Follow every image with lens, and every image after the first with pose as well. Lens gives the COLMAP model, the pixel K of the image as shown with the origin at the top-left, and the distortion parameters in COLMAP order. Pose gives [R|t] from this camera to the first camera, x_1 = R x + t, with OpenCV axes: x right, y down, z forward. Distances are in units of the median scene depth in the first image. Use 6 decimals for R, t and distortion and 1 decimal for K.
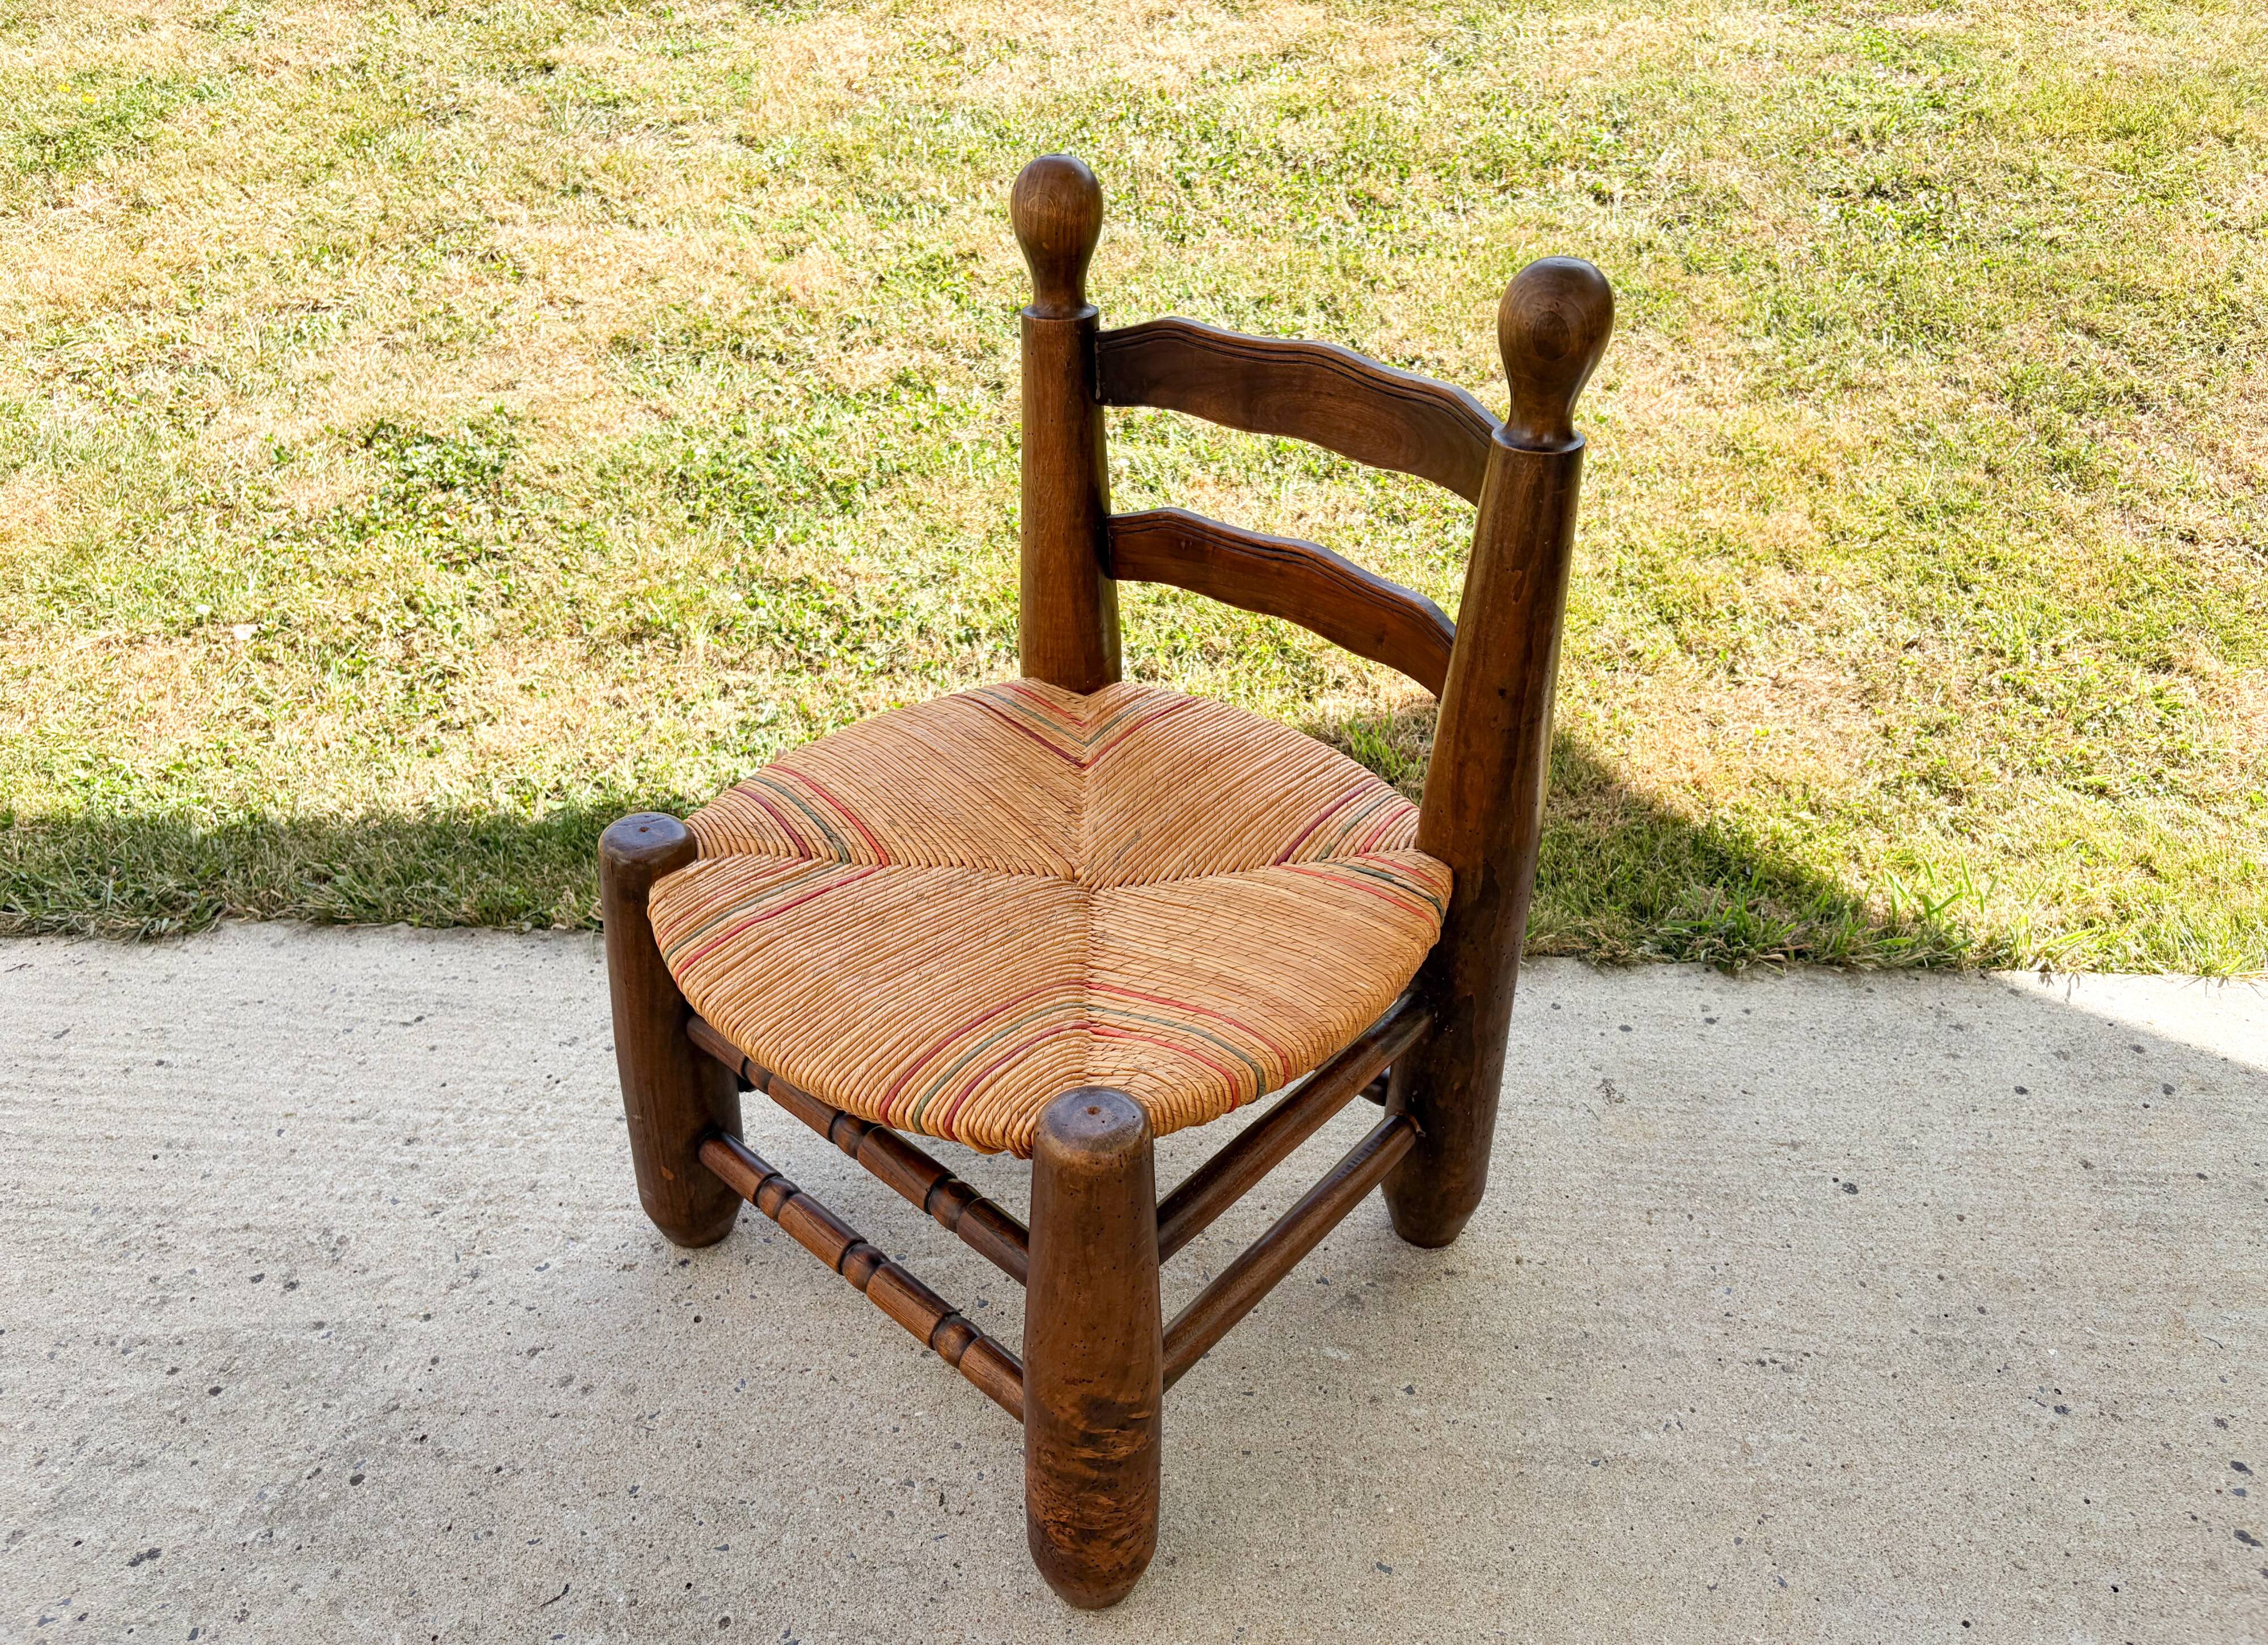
lens RADIAL K [[1766.7, 0, 1134.0], [0, 1766.7, 822.5], [0, 0, 1]] dist [0.008325, 0.022444]
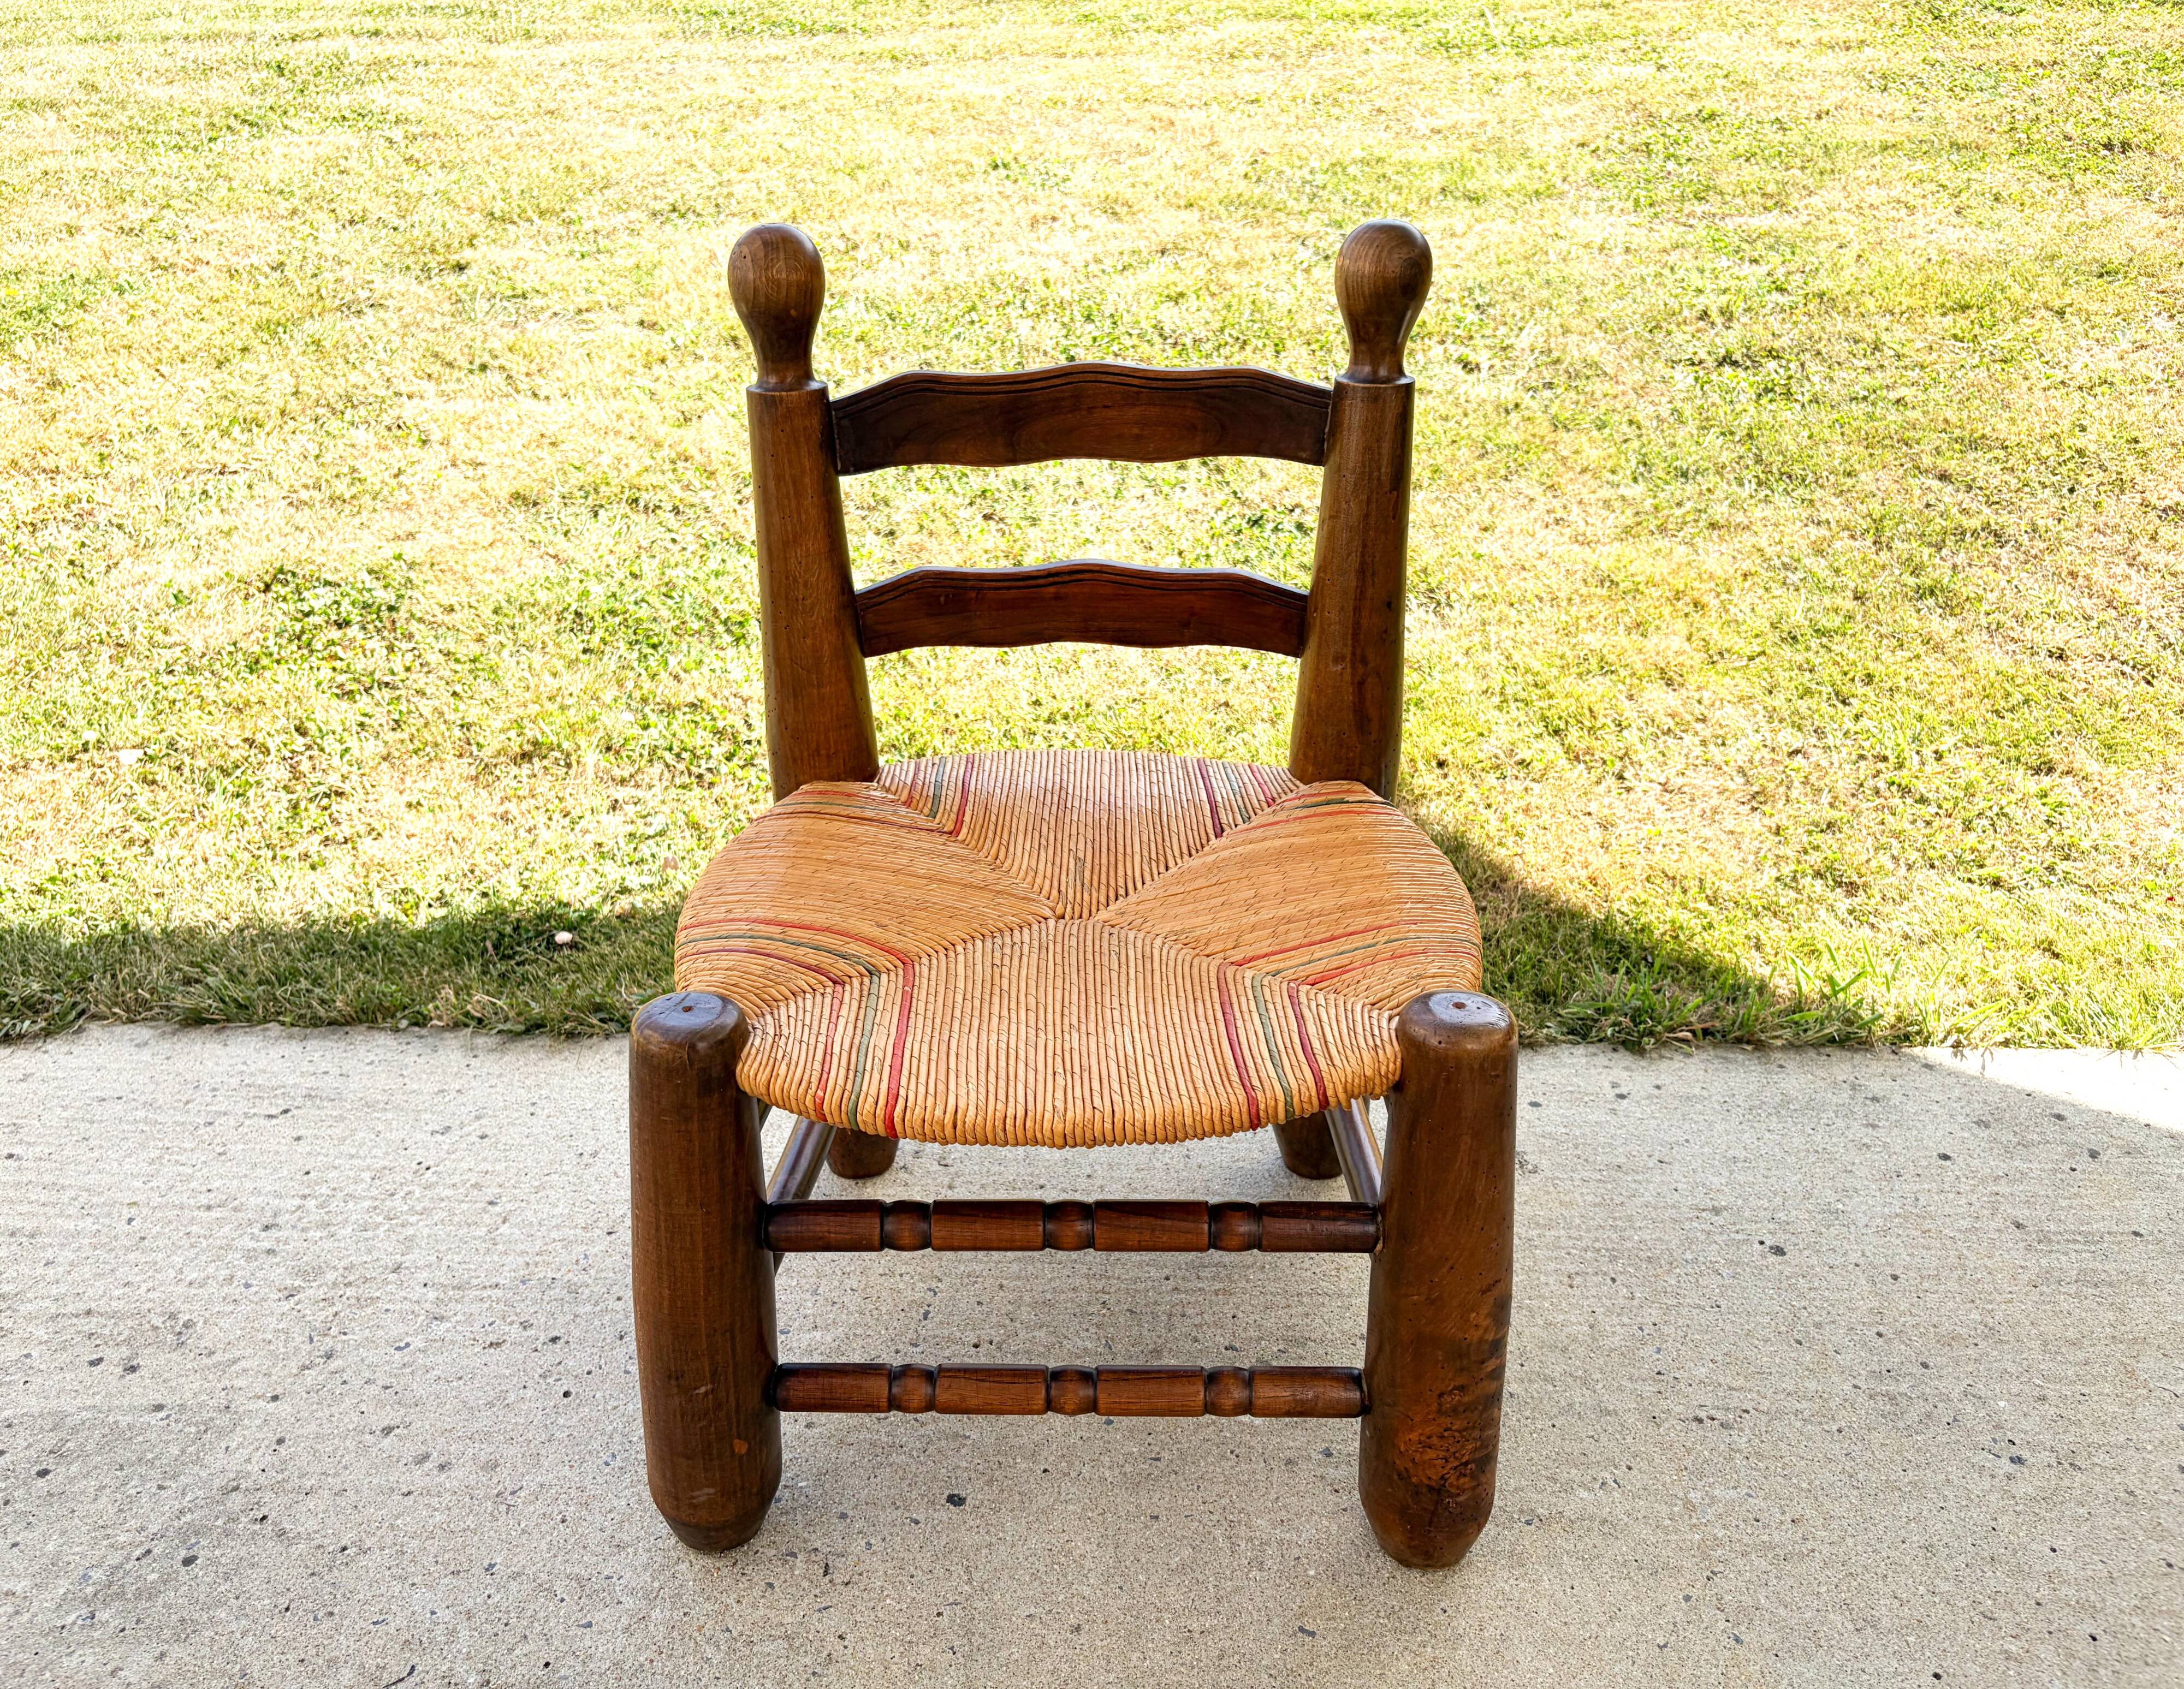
lens RADIAL K [[1746.0, 0, 1052.4], [0, 1746.0, 821.8], [0, 0, 1]] dist [0.019527, -0.005596]
pose [[0.999826, -0.008706, 0.016510, -0.001353], [0.010878, 0.990590, -0.136432, 0.070906], [-0.015167, 0.136587, 0.990512, 0.023364]]
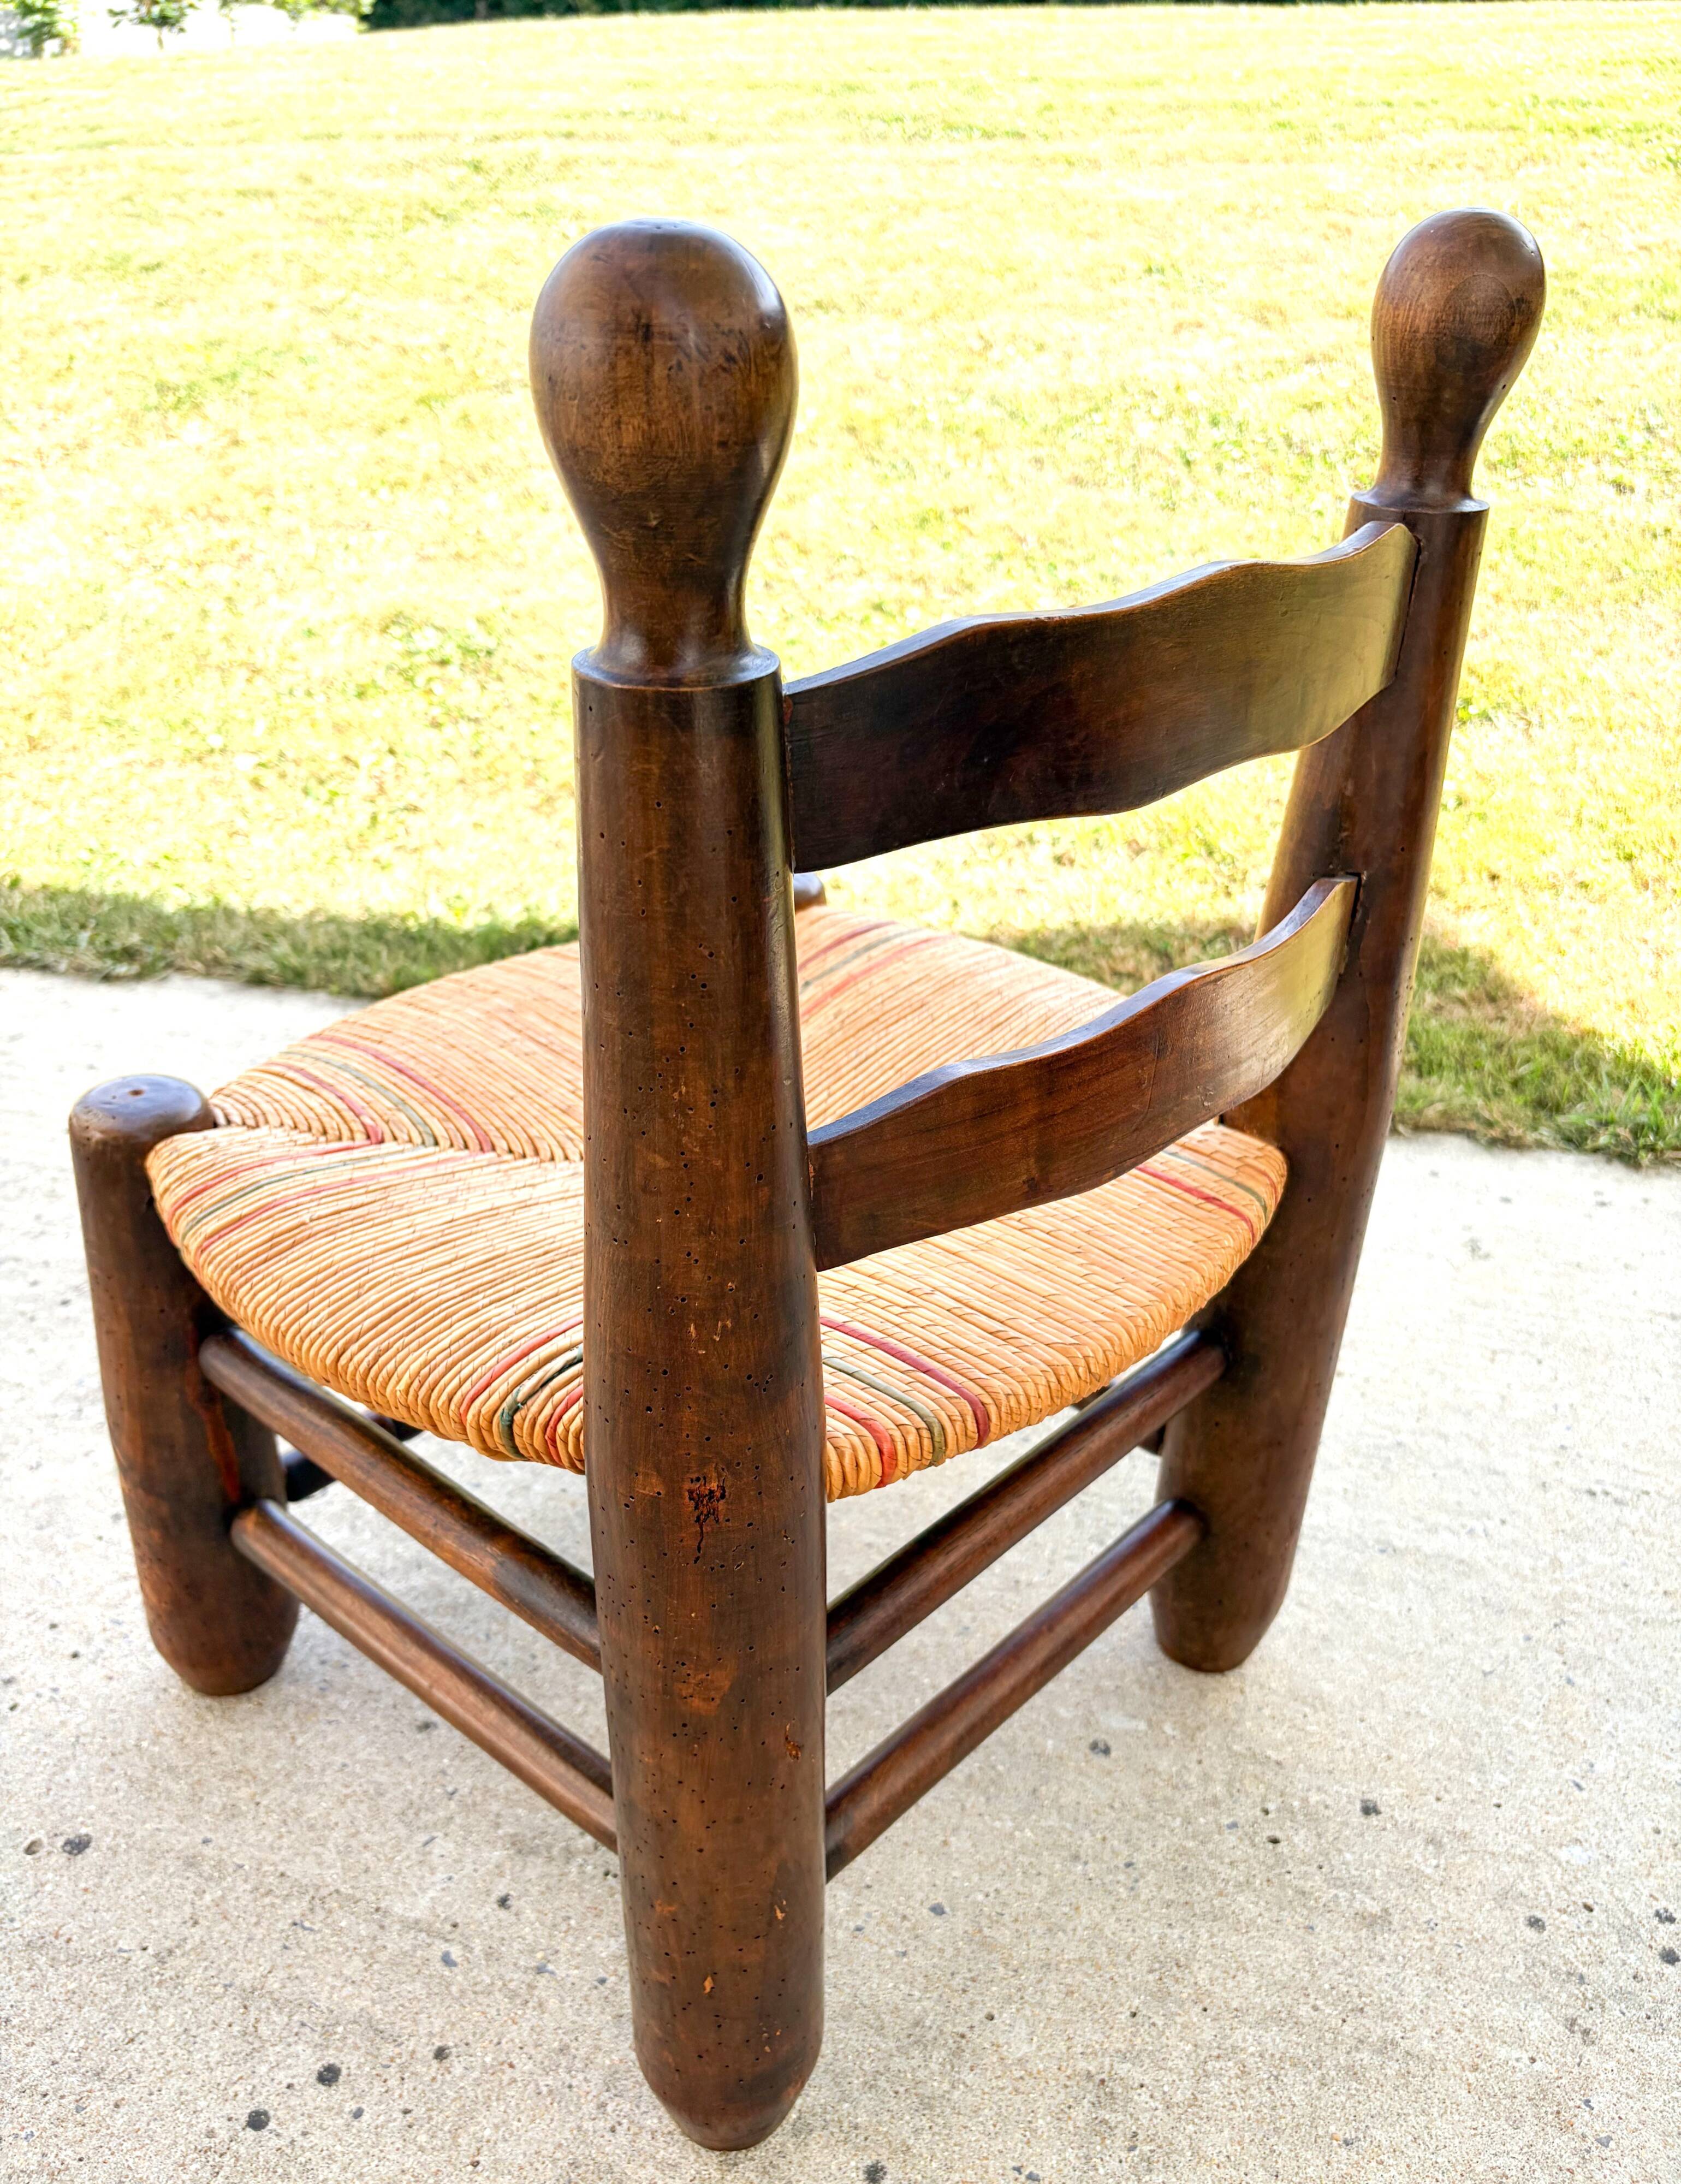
lens RADIAL K [[1746.1, 0, 831.9], [0, 1746.1, 1119.8], [0, 0, 1]] dist [0.019527, -0.005596]
pose [[0.978172, 0.110458, -0.176007, 0.068283], [-0.122618, 0.990654, -0.059750, 0.135489], [0.167763, 0.080027, 0.982574, 0.019282]]
